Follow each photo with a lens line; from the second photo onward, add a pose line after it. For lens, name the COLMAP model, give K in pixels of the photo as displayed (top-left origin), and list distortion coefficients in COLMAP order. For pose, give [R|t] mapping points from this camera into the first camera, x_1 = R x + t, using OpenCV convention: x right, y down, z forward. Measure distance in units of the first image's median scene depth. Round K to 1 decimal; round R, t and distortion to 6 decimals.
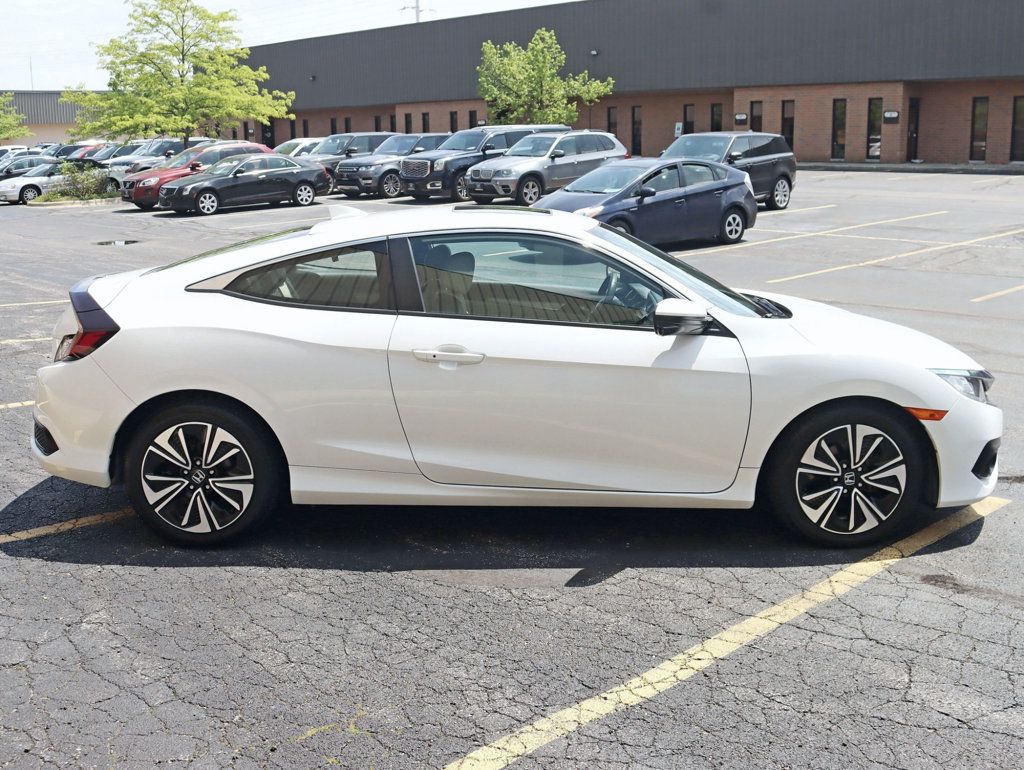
lens RADIAL K [[1105.4, 0, 512.0], [0, 1105.4, 385.0], [0, 0, 1]] dist [-0.109572, 0.043852]
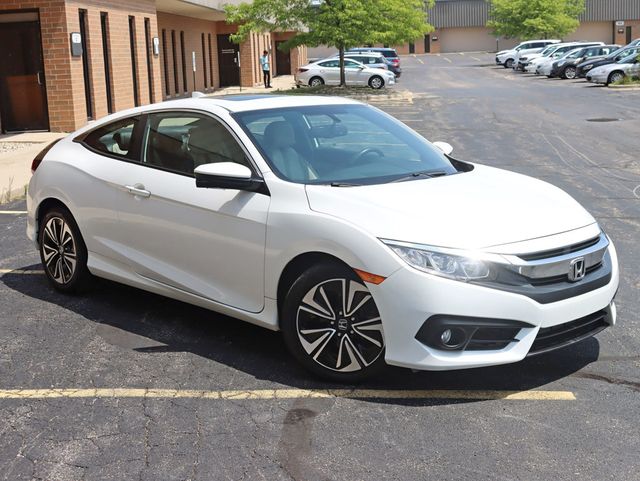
lens RADIAL K [[970.9, 0, 320.0], [0, 970.9, 240.5], [0, 0, 1]] dist [-0.058716, -0.072326]
pose [[0.658404, 0.116042, -0.743666, 1.090065], [-0.120384, 0.991559, 0.048142, -0.052429], [0.742975, 0.057829, 0.666816, 0.292152]]
